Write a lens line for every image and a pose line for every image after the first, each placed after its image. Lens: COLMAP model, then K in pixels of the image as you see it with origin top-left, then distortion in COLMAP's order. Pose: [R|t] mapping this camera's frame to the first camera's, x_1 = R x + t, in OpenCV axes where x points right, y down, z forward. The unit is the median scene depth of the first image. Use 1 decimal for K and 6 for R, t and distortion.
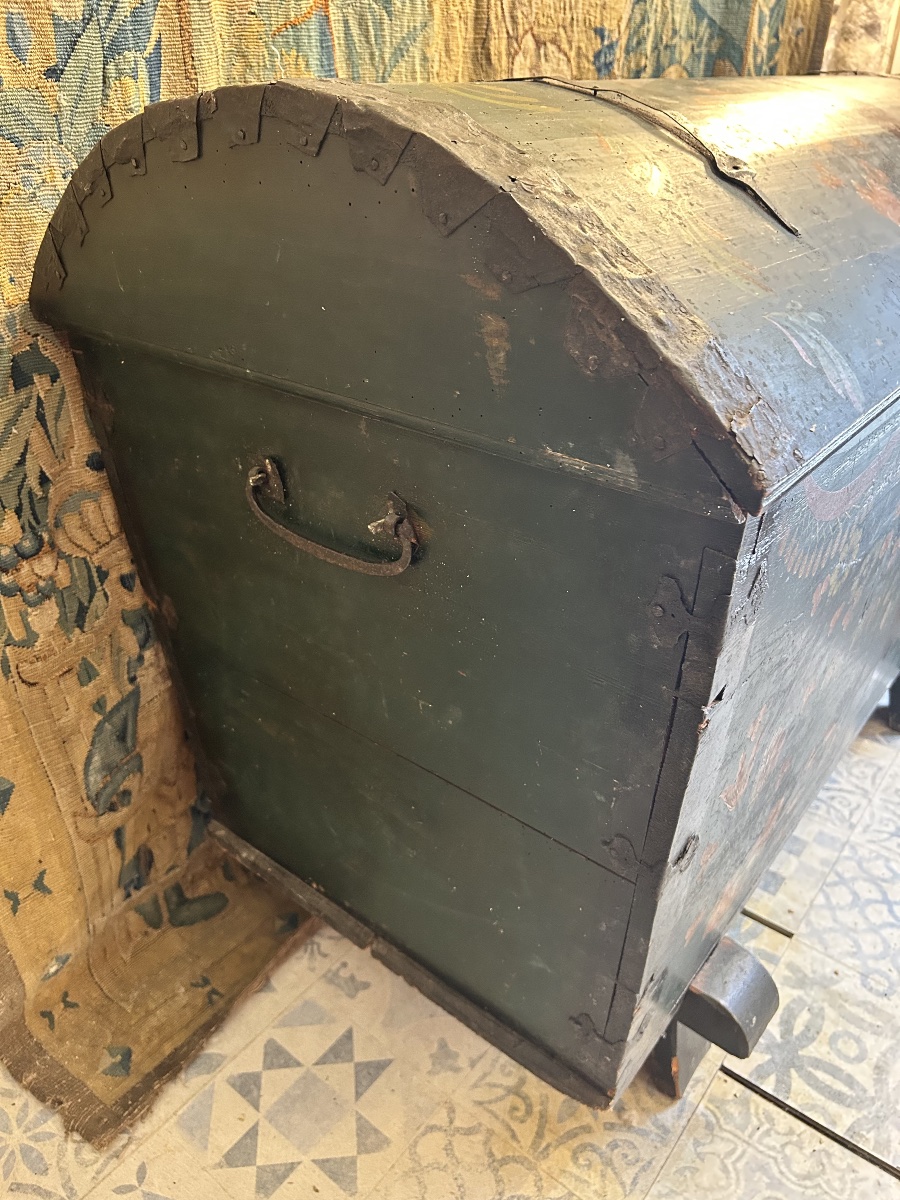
lens RADIAL K [[923.5, 0, 451.6], [0, 923.5, 590.6], [0, 0, 1]] dist [0.052953, -0.068079]
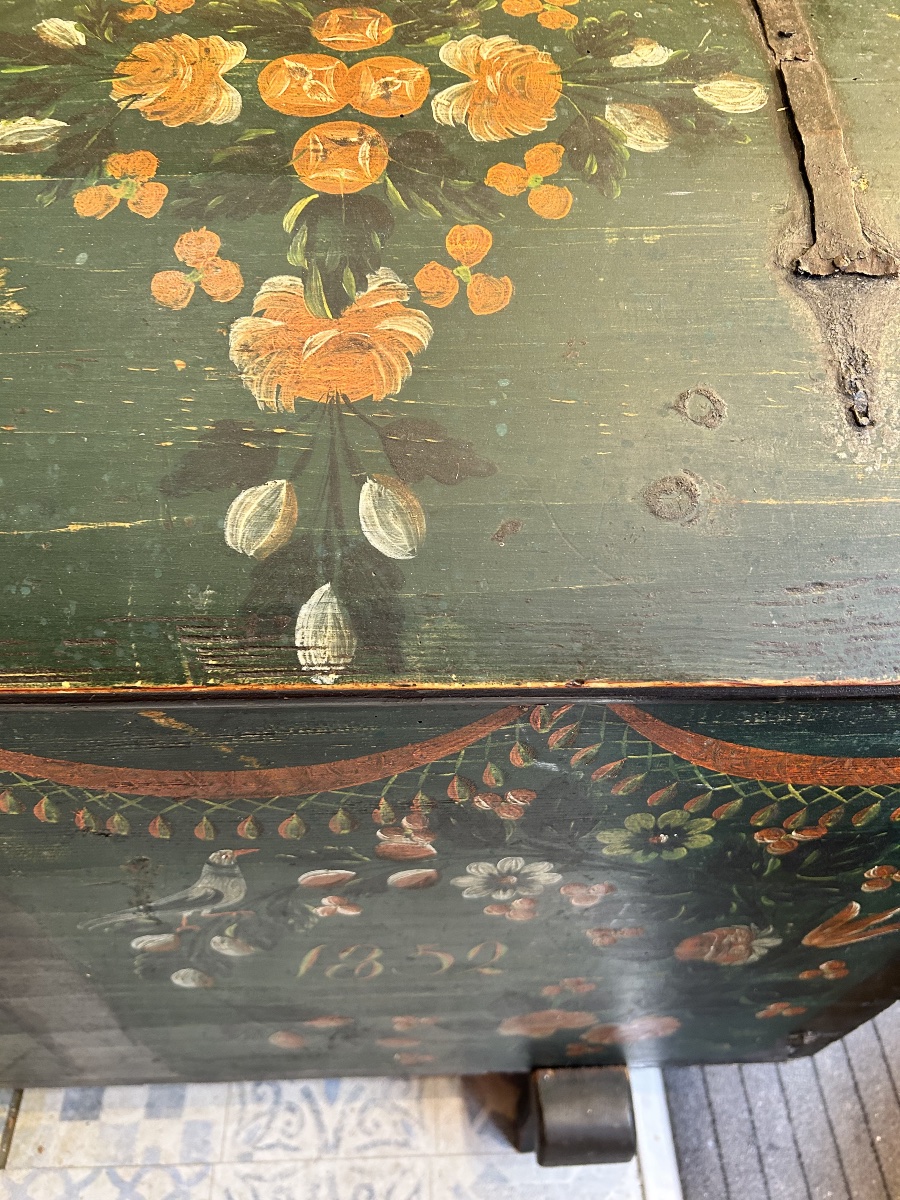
lens RADIAL K [[922.2, 0, 439.0], [0, 922.2, 603.6], [0, 0, 1]] dist [0.056303, -0.085863]
pose [[0.646567, 0.552690, -0.525819, 0.753113], [-0.383304, 0.831319, 0.402476, -0.476730], [0.659567, -0.058679, 0.749351, 0.694047]]
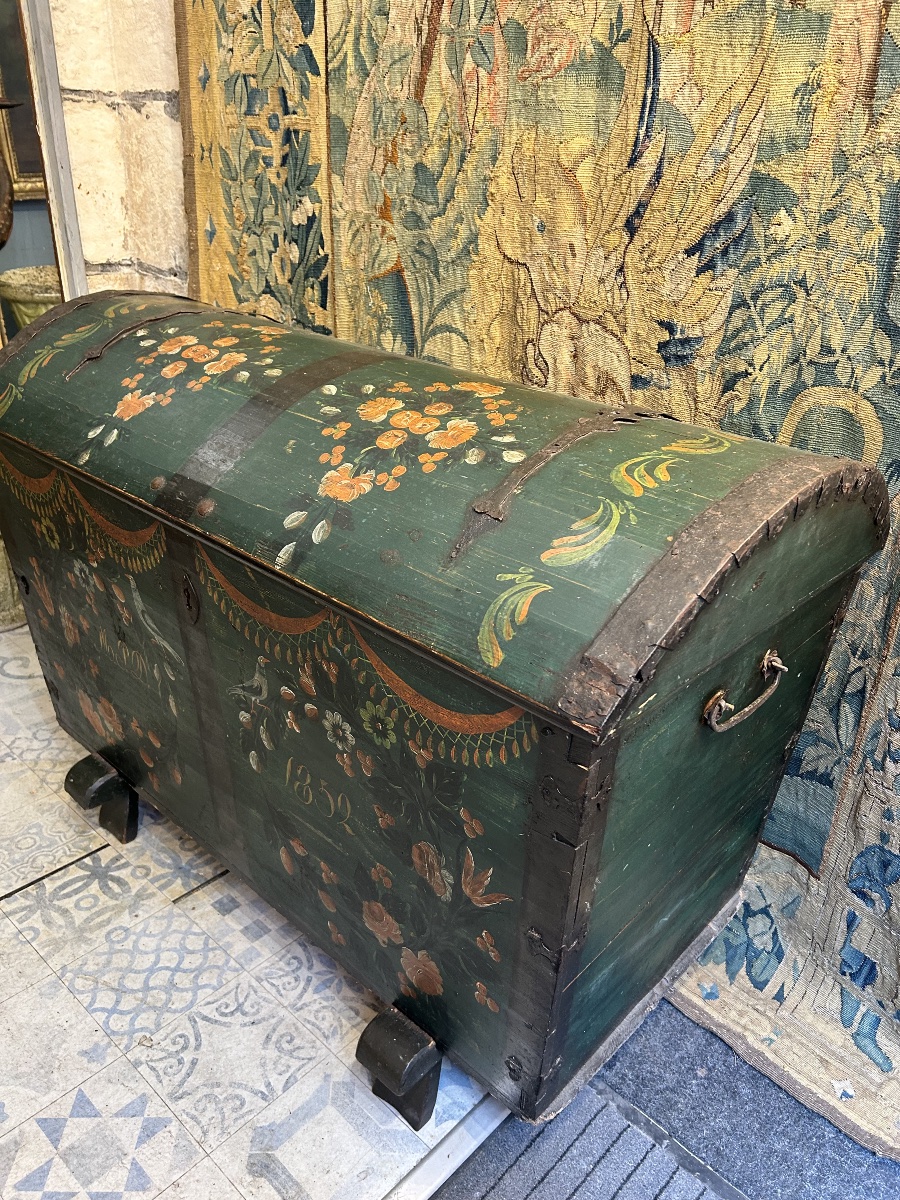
lens RADIAL K [[912.0, 0, 458.8], [0, 912.0, 606.5], [0, 0, 1]] dist [0.038051, -0.046744]
pose [[-0.072140, 0.442377, -0.893923, 1.372354], [-0.536299, 0.738463, 0.408724, -0.748466], [0.840940, 0.508895, 0.183974, 0.886134]]
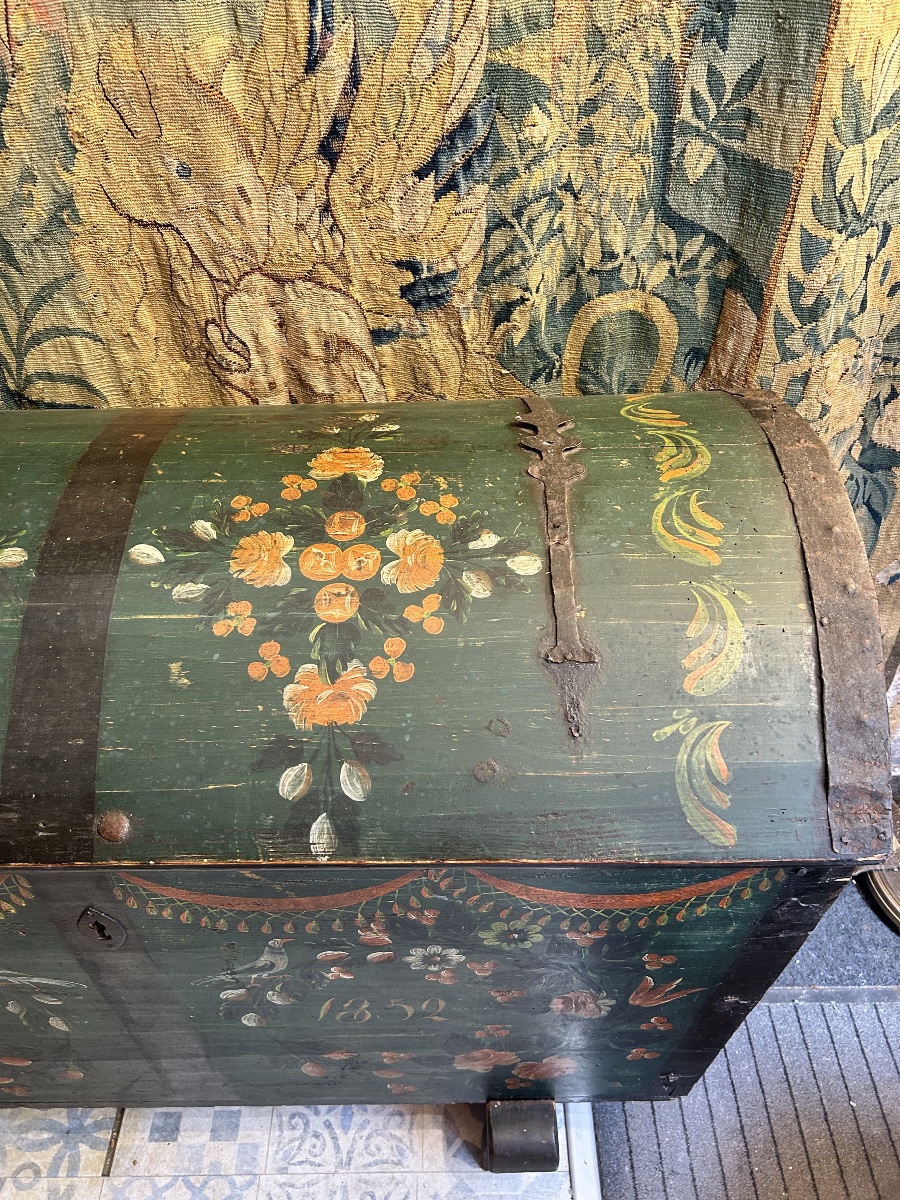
lens RADIAL K [[912.4, 0, 440.4], [0, 912.4, 595.5], [0, 0, 1]] dist [0.043036, -0.059775]
pose [[0.624460, 0.494042, -0.604956, 0.922508], [-0.364093, 0.869360, 0.334139, -0.711045], [0.691004, 0.011603, 0.722758, 0.496114]]
